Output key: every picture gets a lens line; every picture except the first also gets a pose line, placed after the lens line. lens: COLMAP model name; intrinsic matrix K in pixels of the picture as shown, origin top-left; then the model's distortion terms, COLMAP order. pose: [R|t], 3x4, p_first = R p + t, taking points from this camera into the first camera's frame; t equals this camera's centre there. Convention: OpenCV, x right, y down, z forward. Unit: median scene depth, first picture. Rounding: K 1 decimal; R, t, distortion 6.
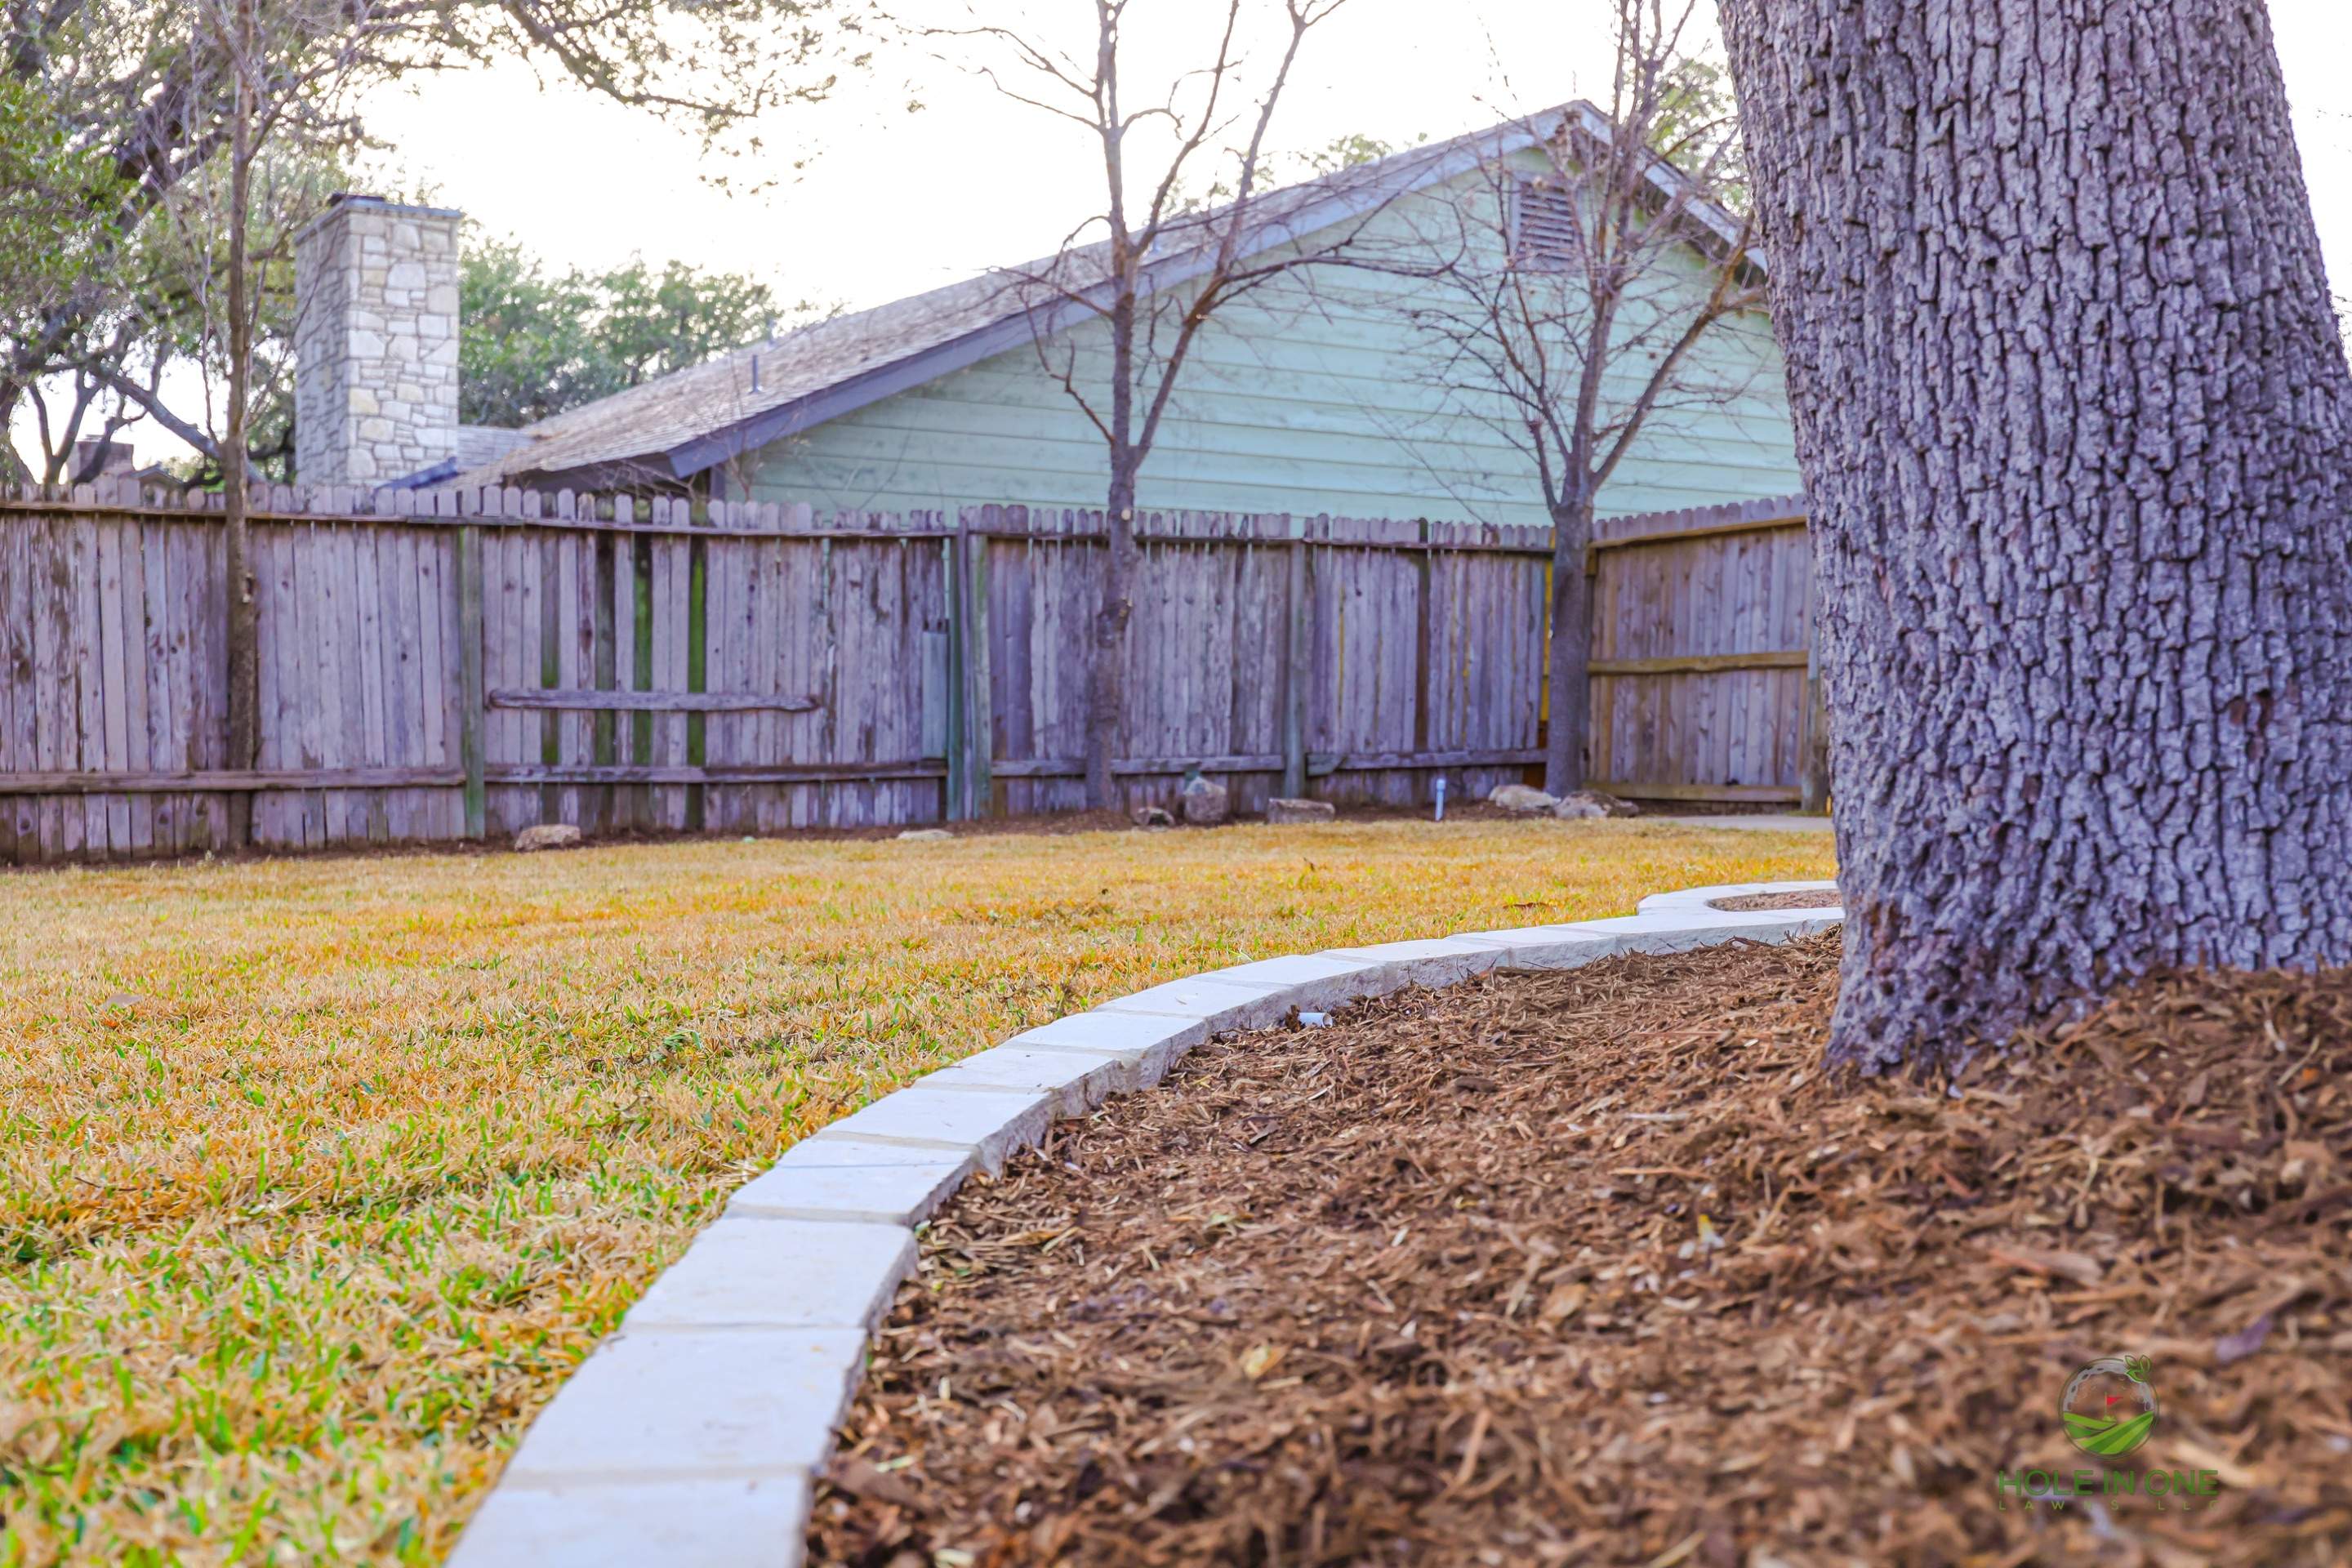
lens RADIAL K [[2265.7, 0, 1170.0], [0, 2265.7, 797.5], [0, 0, 1]] dist [-0.026790, 0.000000]
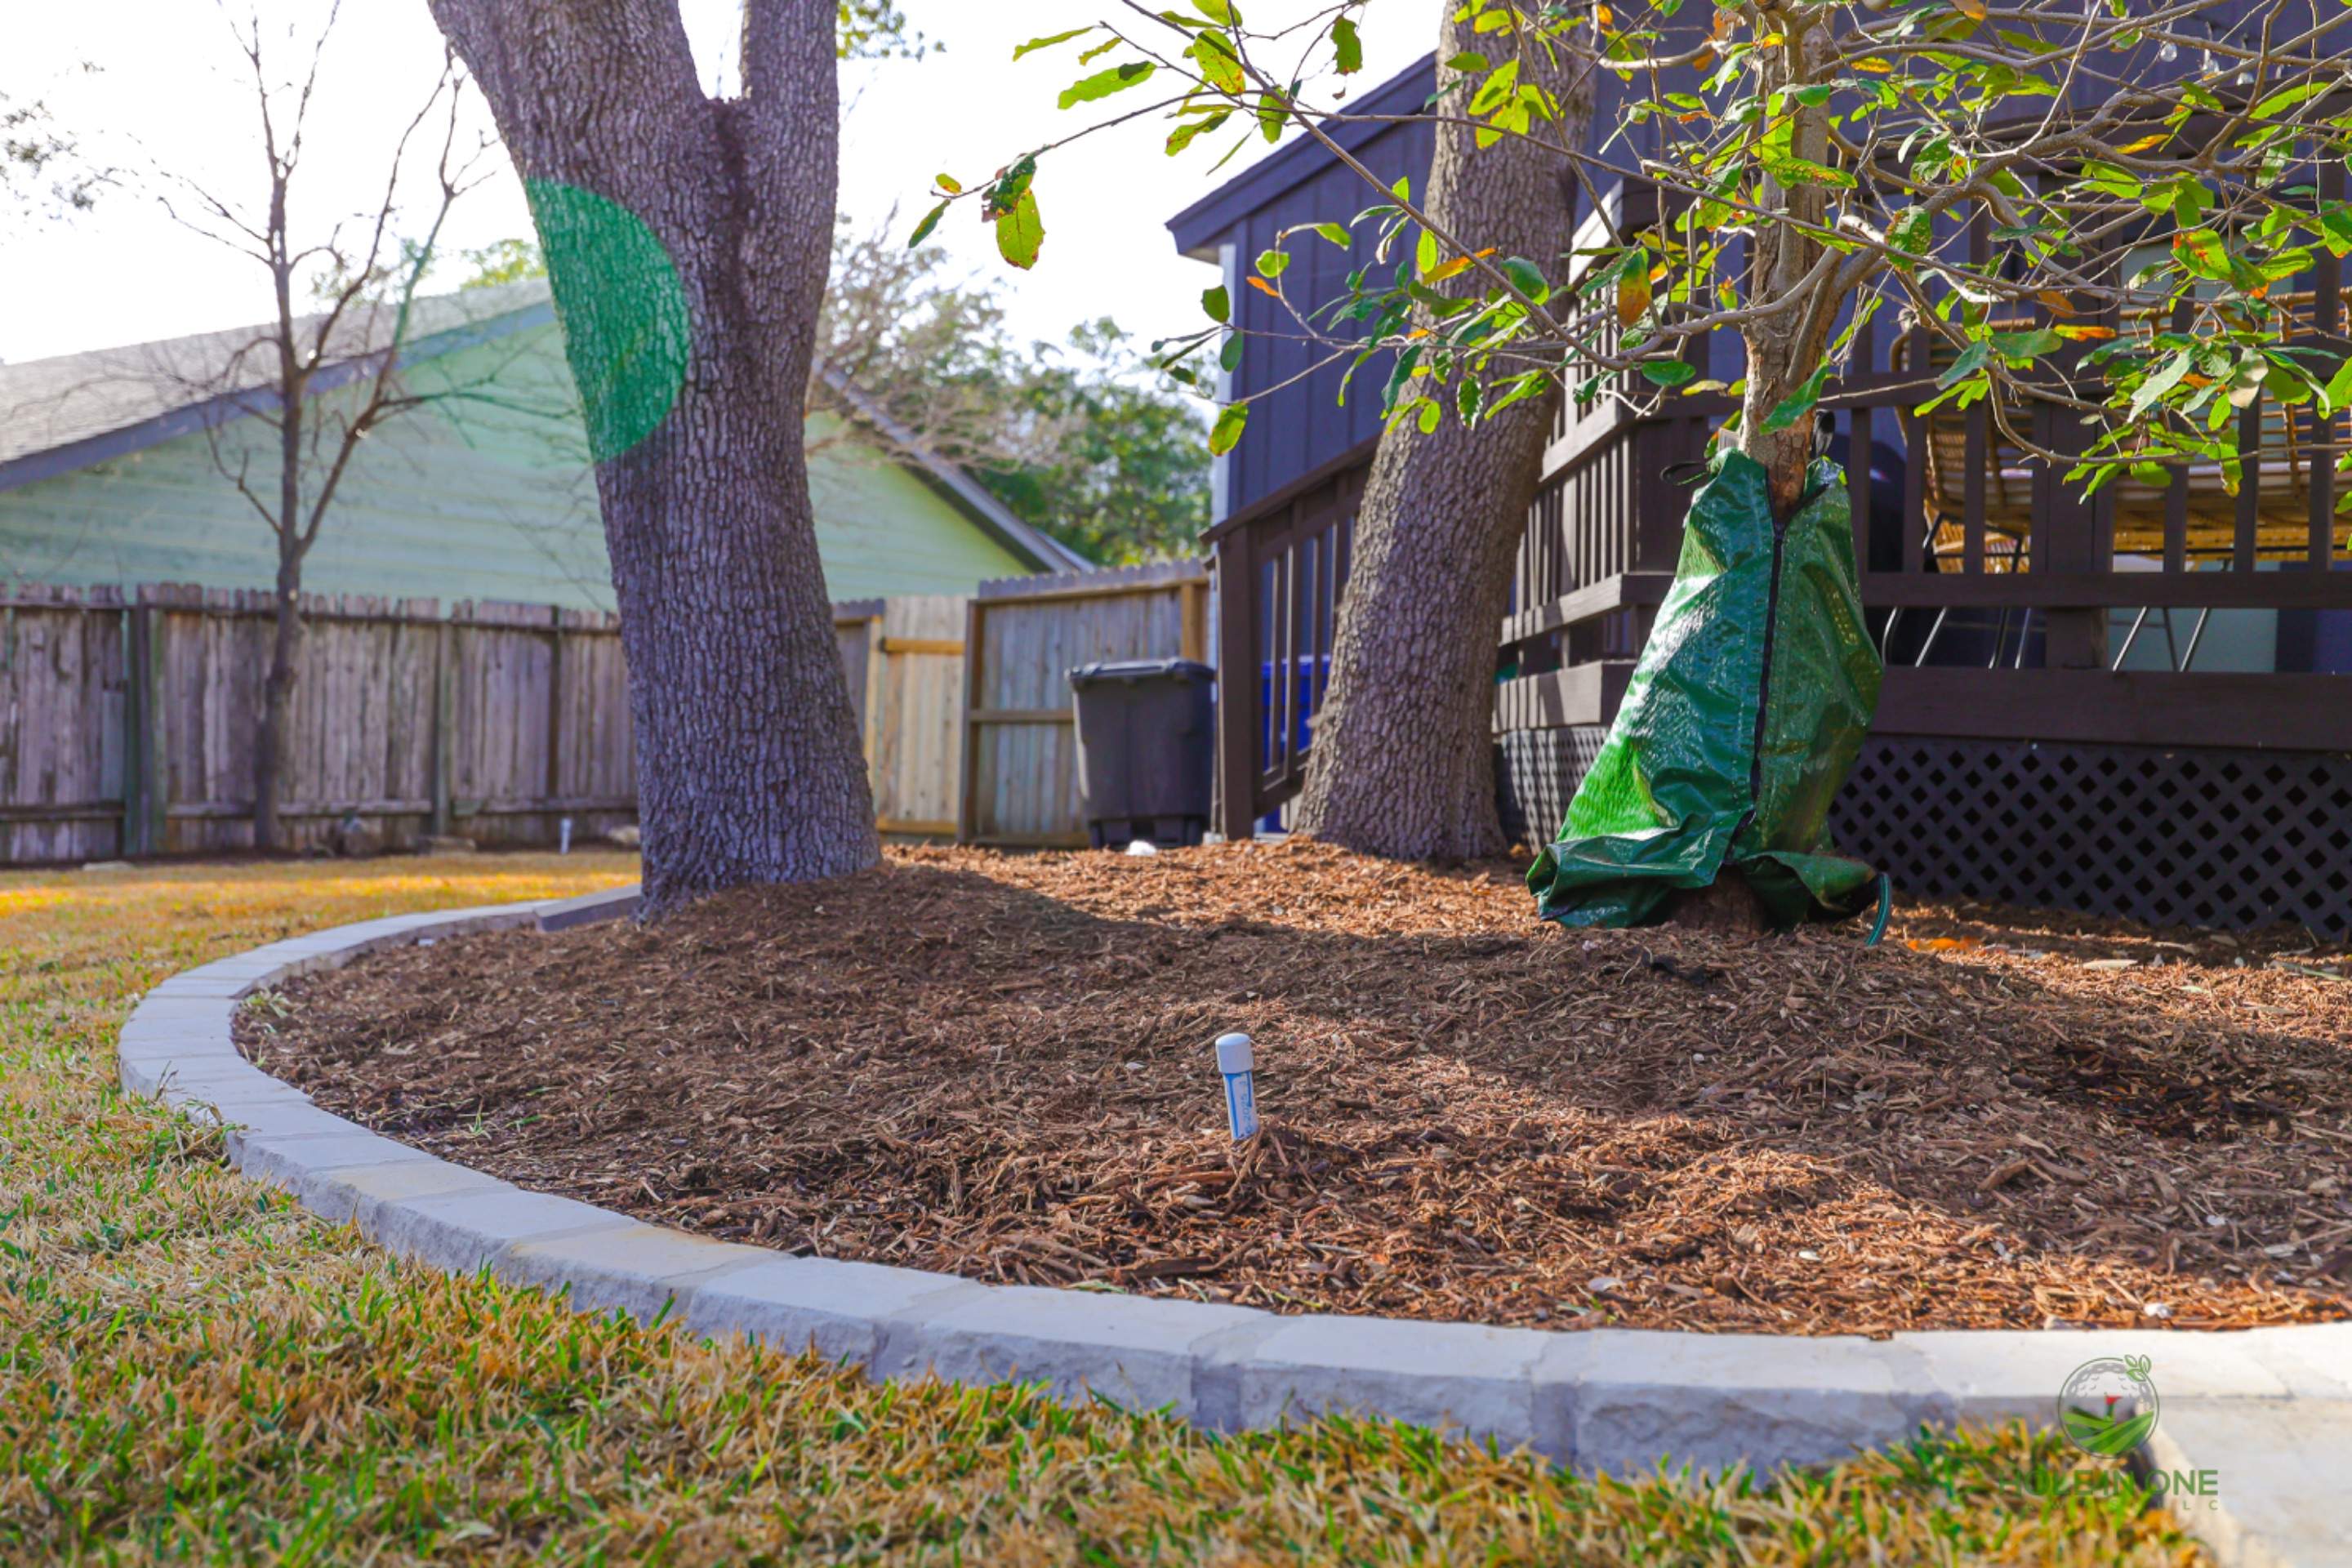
lens RADIAL K [[2233.4, 0, 1157.6], [0, 2233.4, 792.6], [0, 0, 1]] dist [0.006071, 0.000000]
pose [[0.936483, 0.007052, 0.350642, -0.005163], [0.000732, 0.999756, -0.022062, 0.003986], [-0.350712, 0.020917, 0.936250, -0.249727]]
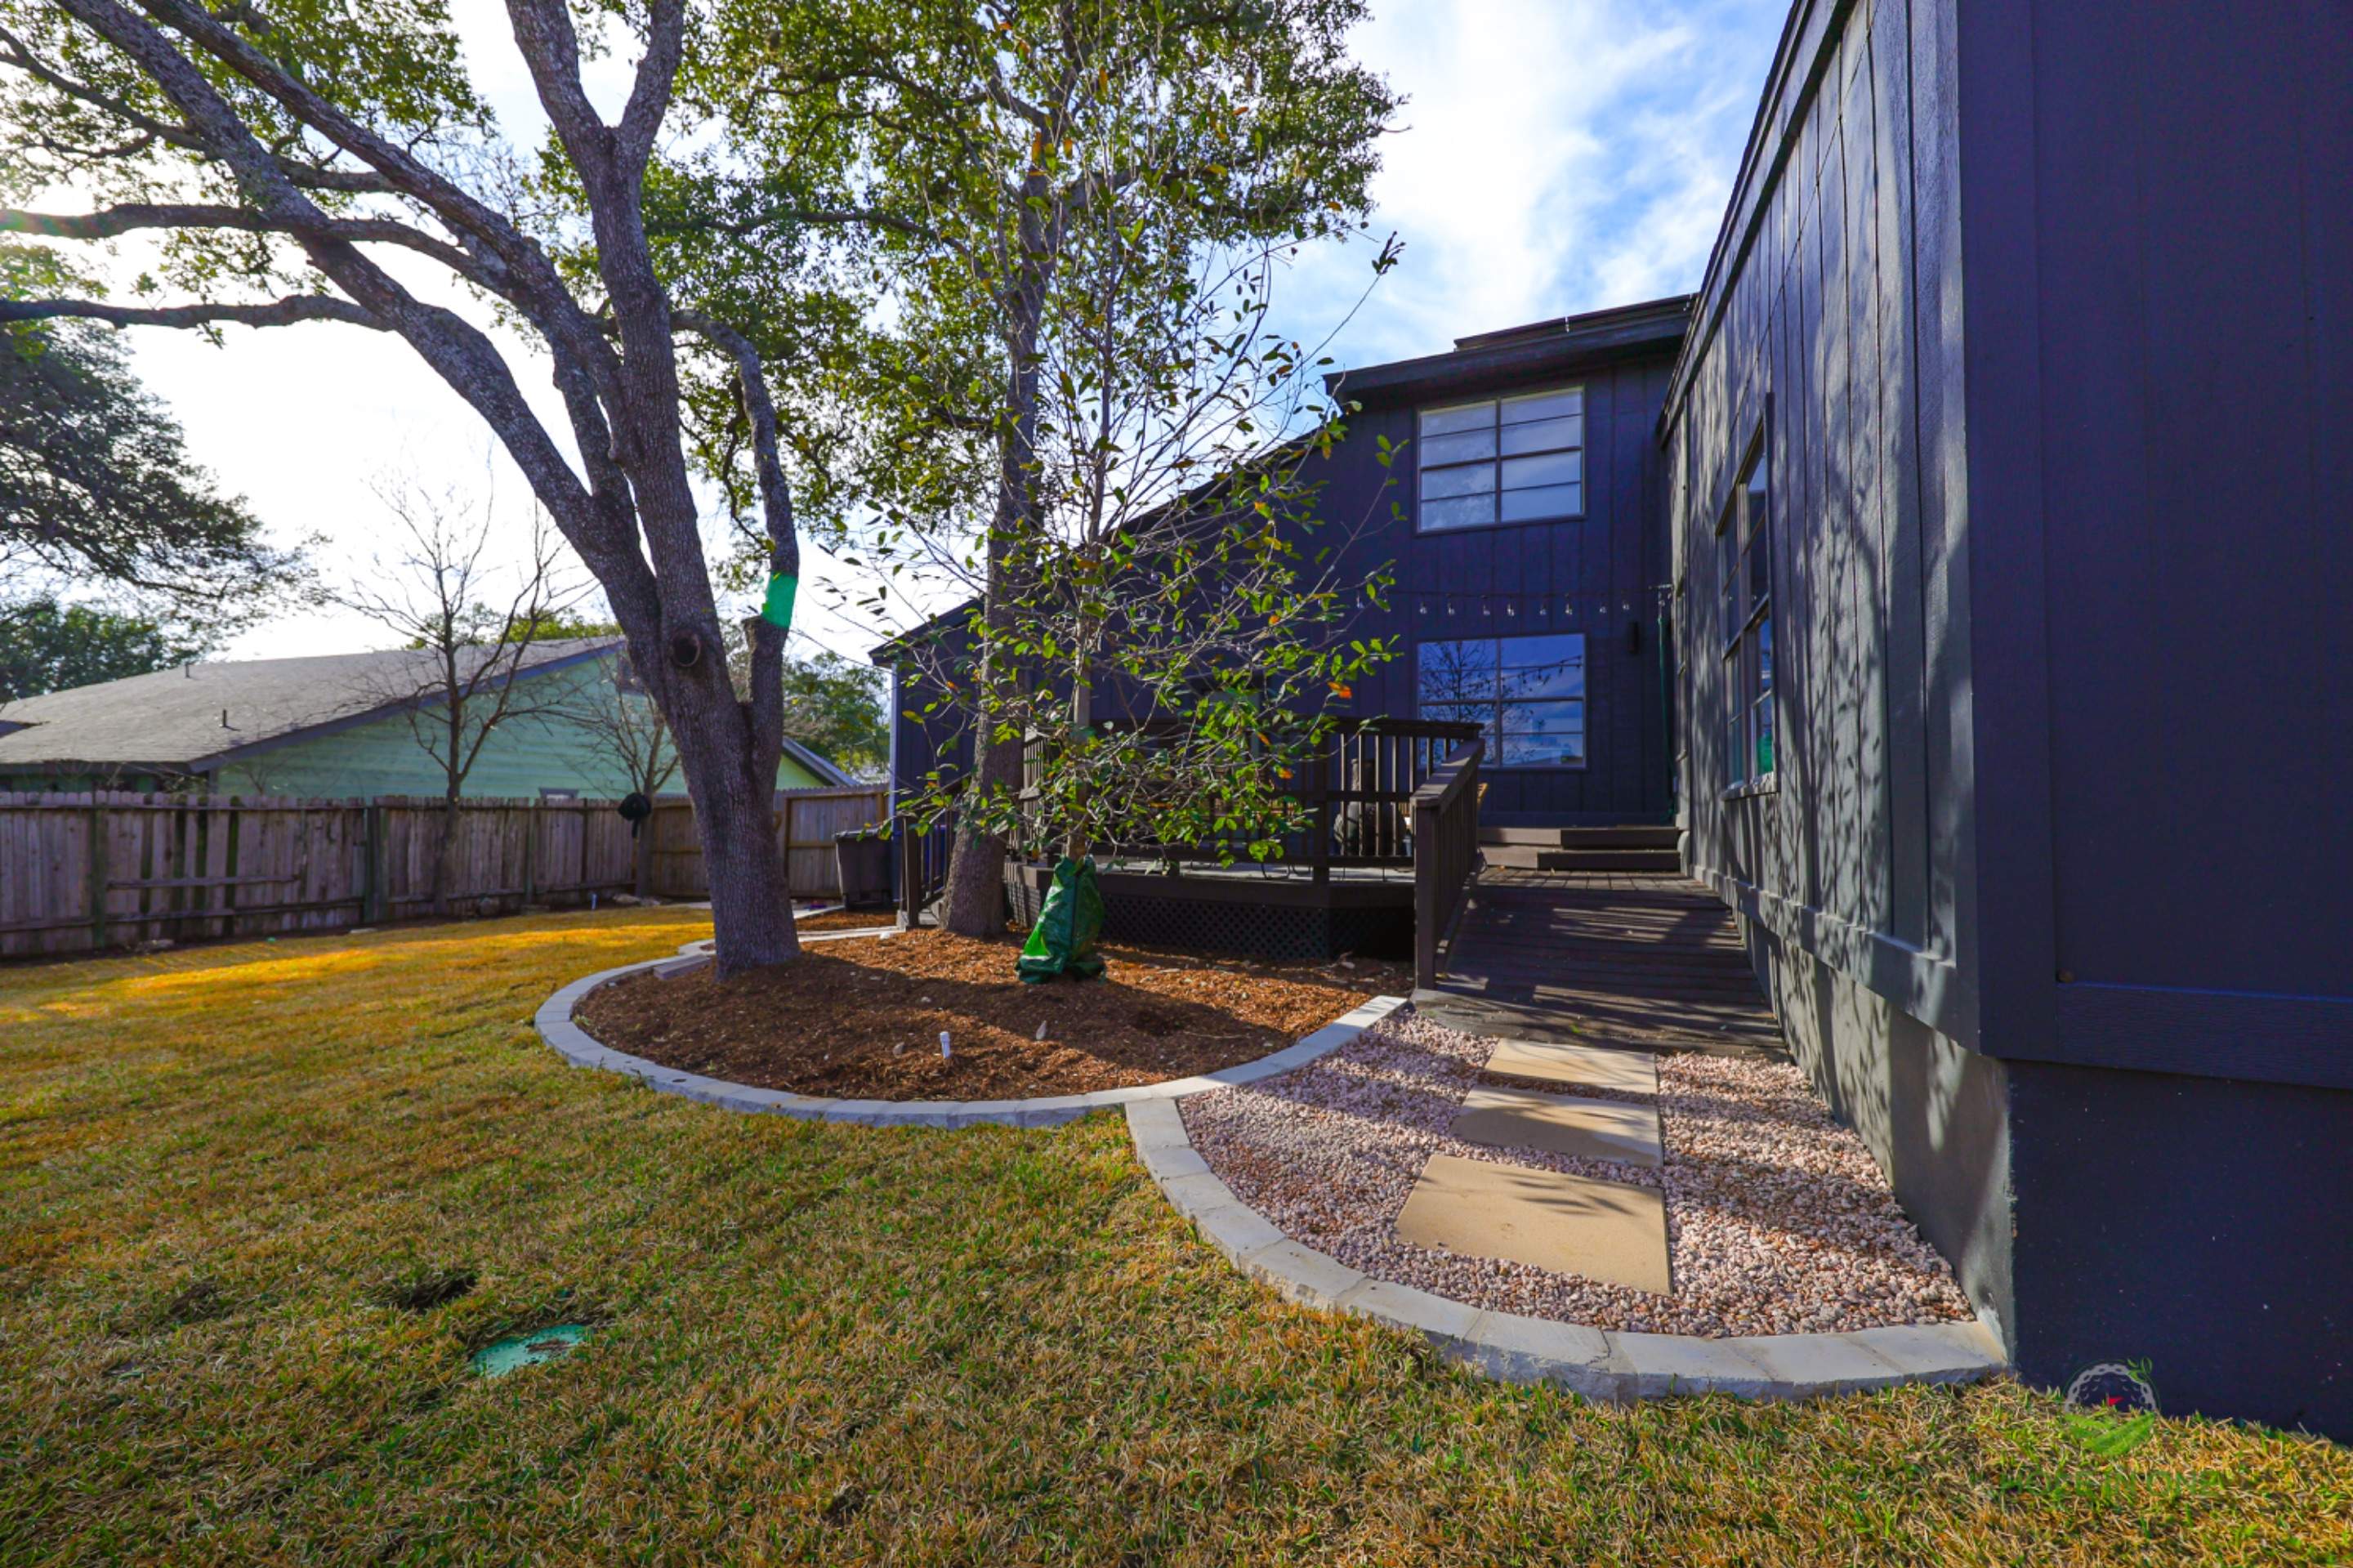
lens RADIAL K [[947.6, 0, 1165.7], [0, 947.6, 793.6], [0, 0, 1]] dist [0.001160, 0.000401]
pose [[0.777642, 0.013885, 0.628554, -0.070802], [0.034949, 0.997256, -0.065268, -0.032245], [-0.627735, 0.072723, 0.775023, -0.366773]]
